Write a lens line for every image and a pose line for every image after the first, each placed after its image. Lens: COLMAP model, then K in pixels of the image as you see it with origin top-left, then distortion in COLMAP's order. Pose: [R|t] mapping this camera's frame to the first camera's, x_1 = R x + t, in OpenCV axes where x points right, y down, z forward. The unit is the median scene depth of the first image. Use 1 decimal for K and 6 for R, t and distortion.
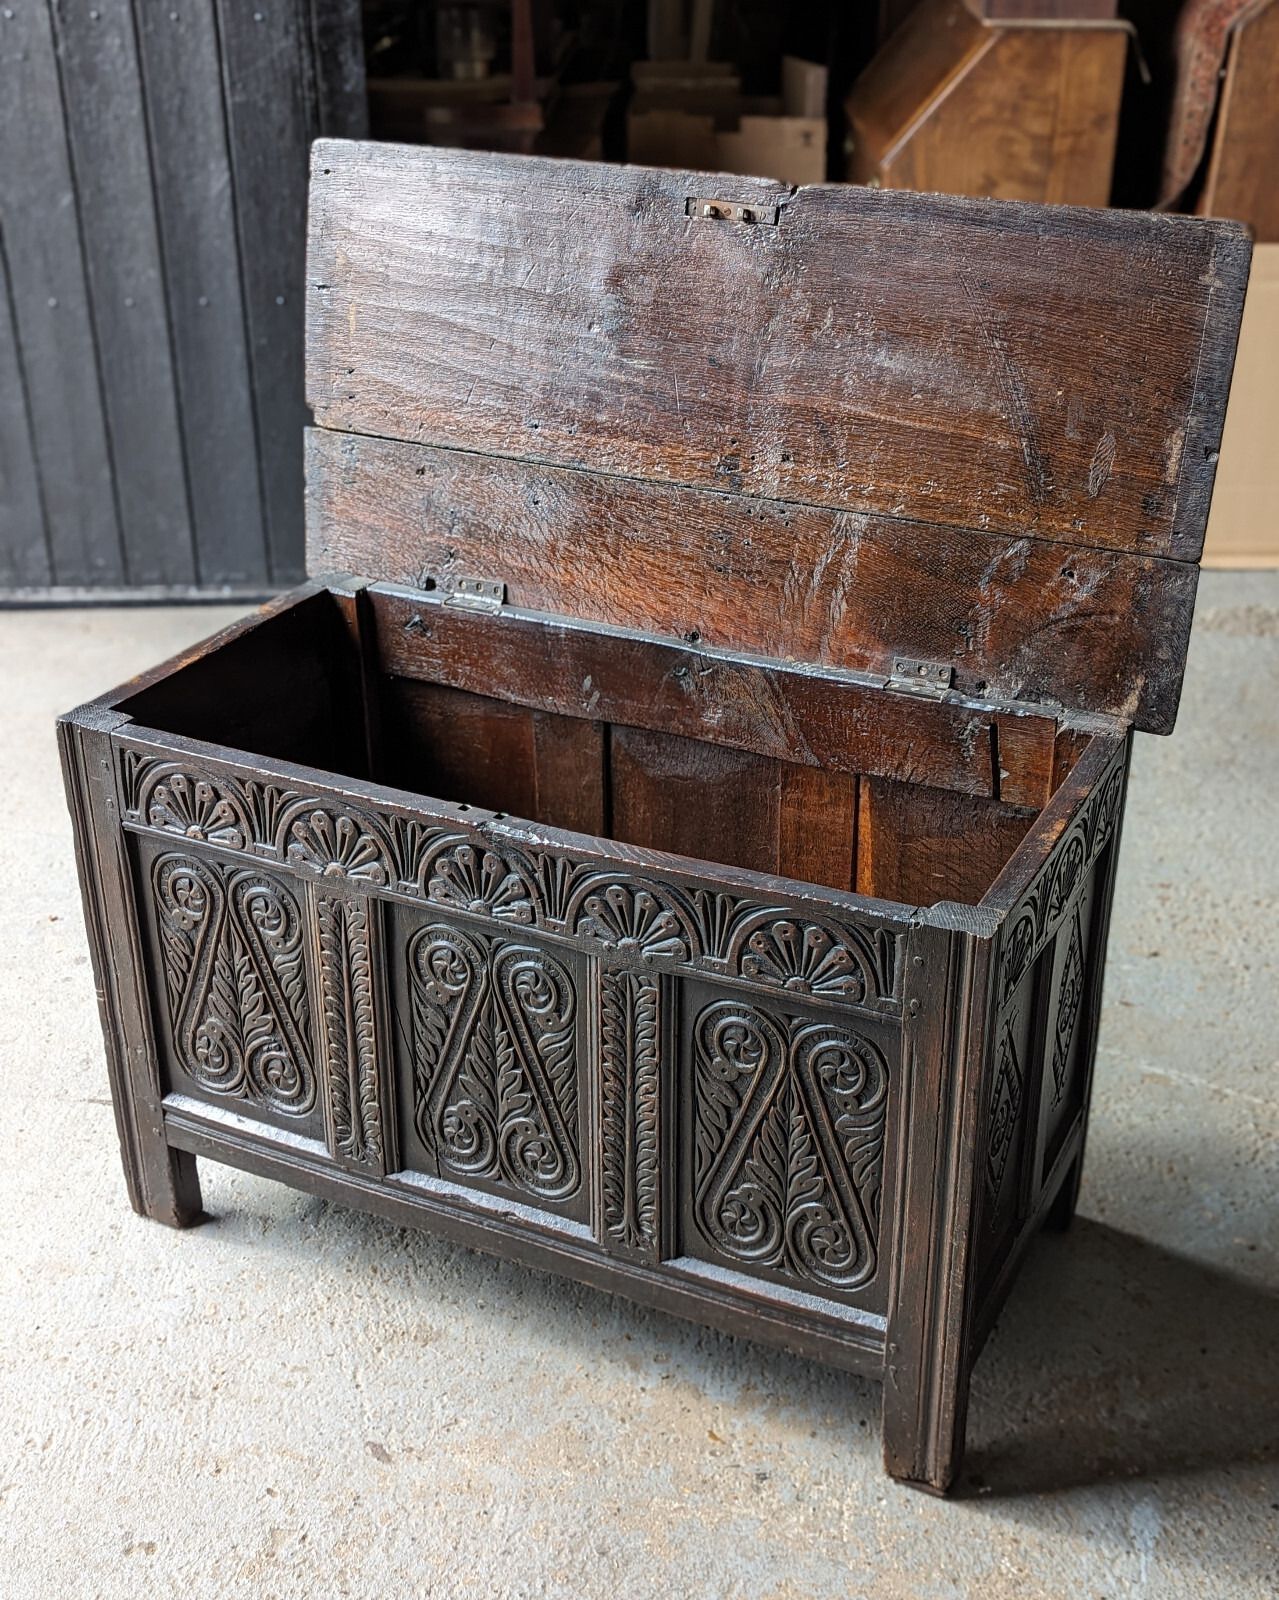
lens RADIAL K [[1928.6, 0, 681.1], [0, 1928.6, 800.4], [0, 0, 1]] dist [0.062084, 0.000000]
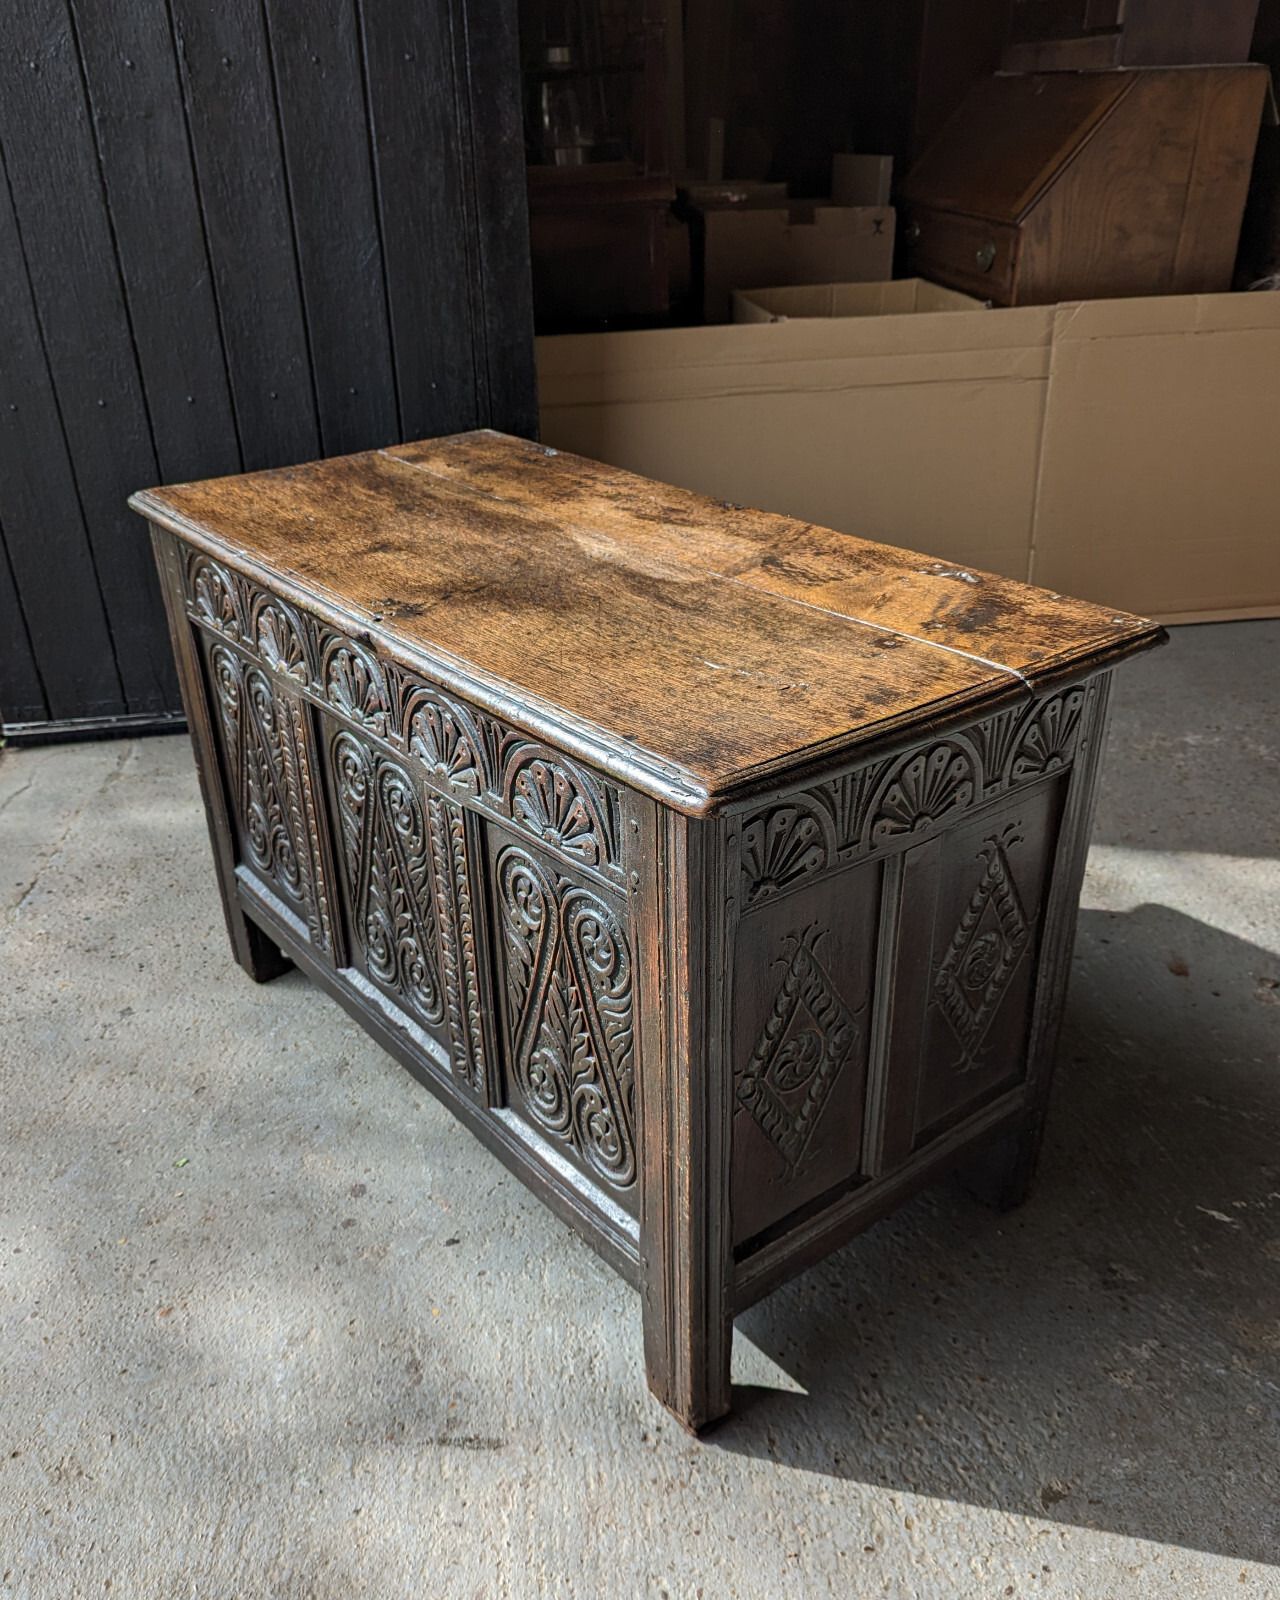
lens RADIAL K [[1337.7, 0, 627.0], [0, 1337.7, 826.1], [0, 0, 1]] dist [0.042889, -0.066824]
pose [[0.894244, 0.190647, -0.404947, 0.297831], [-0.180967, 0.981504, 0.062458, 0.040087], [0.409365, 0.017429, 0.912204, 0.391126]]
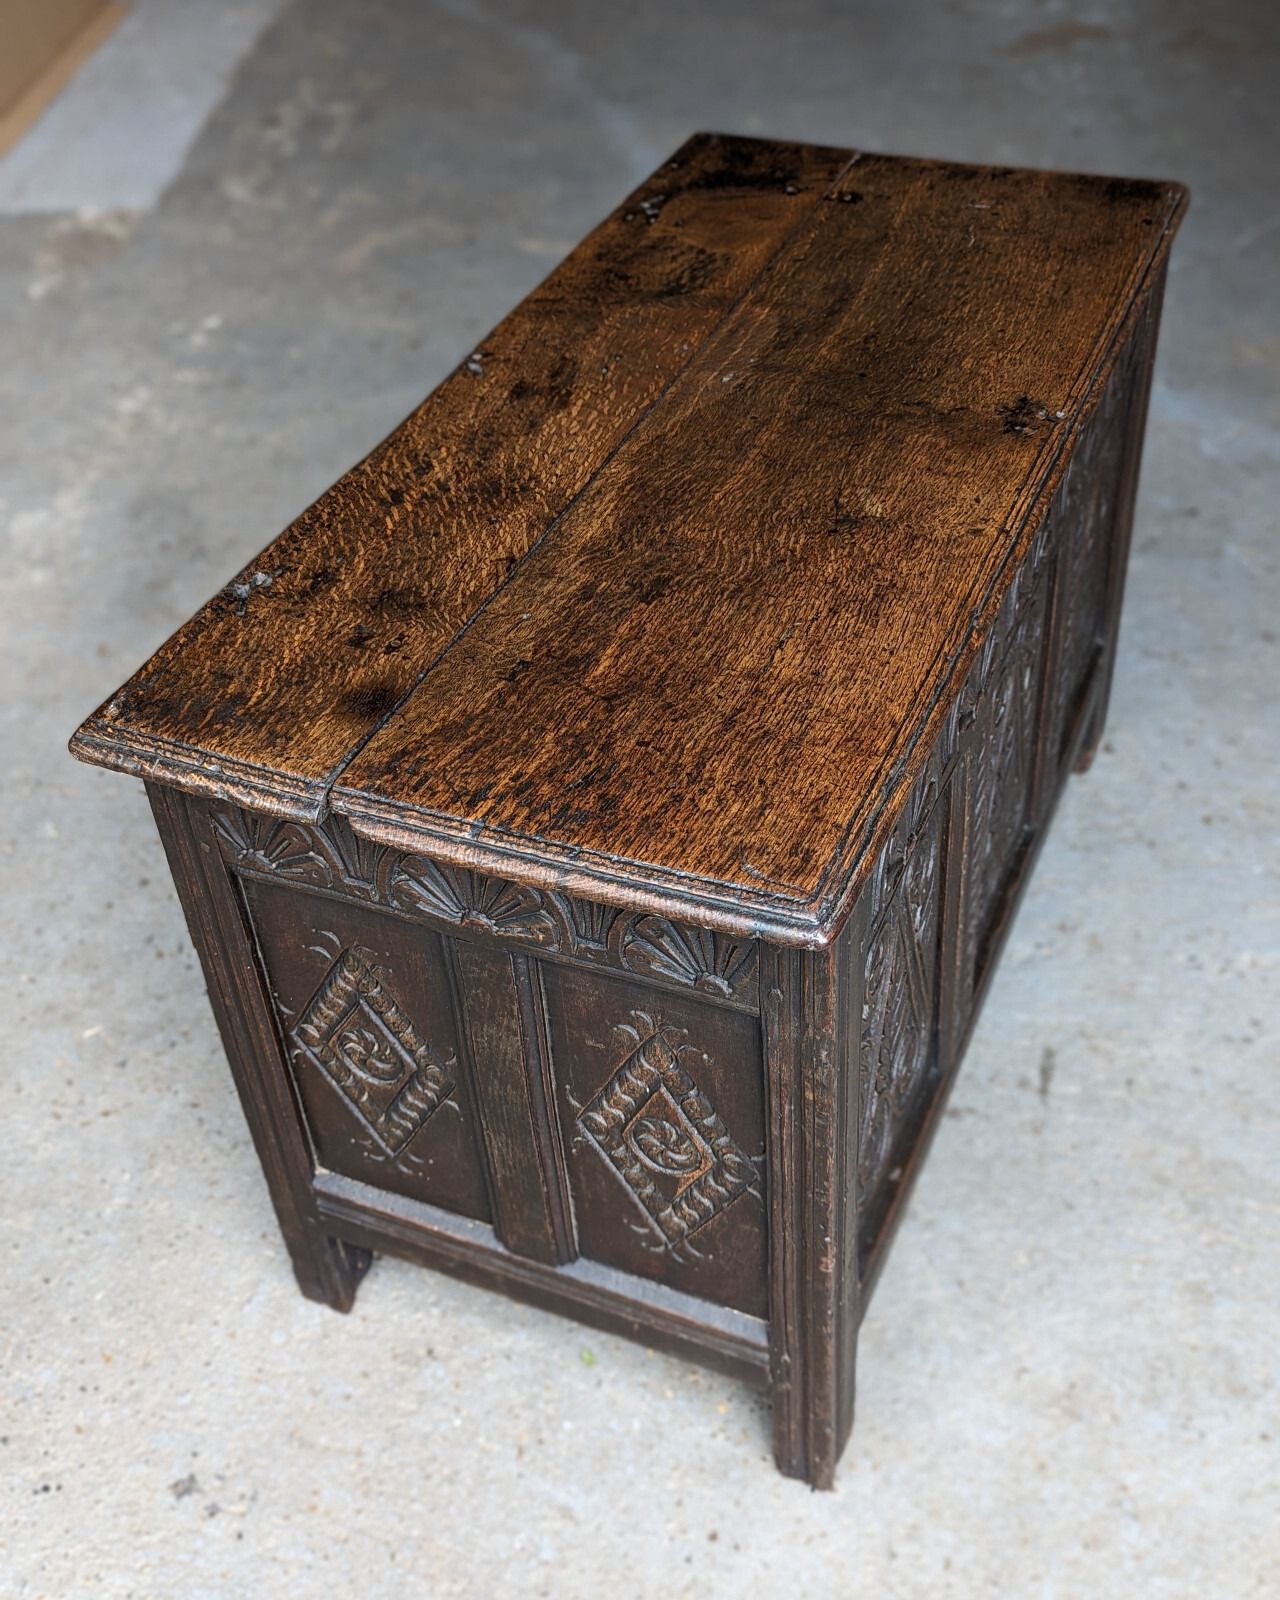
lens RADIAL K [[1839.2, 0, 682.8], [0, 1839.2, 771.3], [0, 0, 1]] dist [0.053805, 0.000000]
pose [[-0.062944, -0.640631, 0.765264, -0.709664], [0.489216, 0.648537, 0.583153, -0.403278], [-0.869888, 0.411085, 0.272586, 0.886835]]
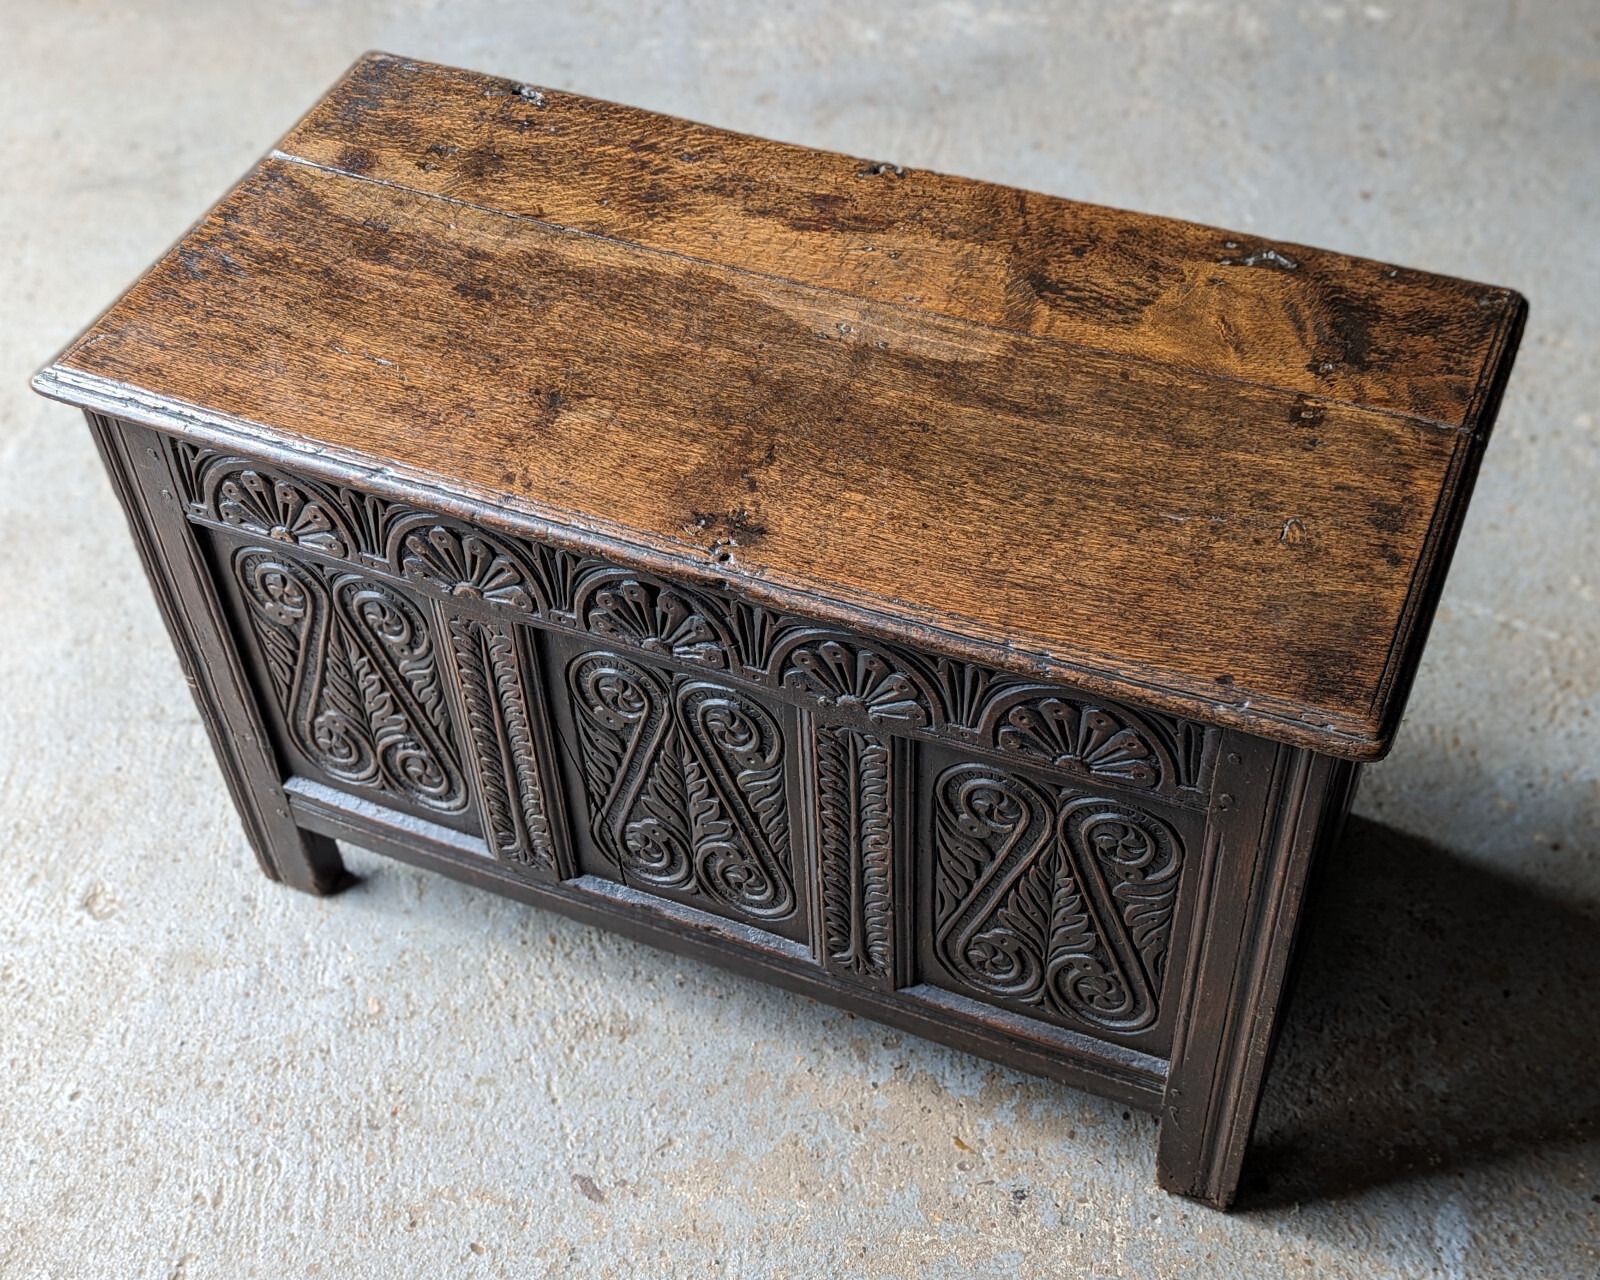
lens RADIAL K [[2030.5, 0, 793.7], [0, 2030.5, 634.0], [0, 0, 1]] dist [0.063497, 0.000000]
pose [[0.998029, -0.062632, -0.003874, -0.041541], [0.060299, 0.940096, 0.335535, -0.212207], [-0.017373, -0.335107, 0.942020, 0.198290]]
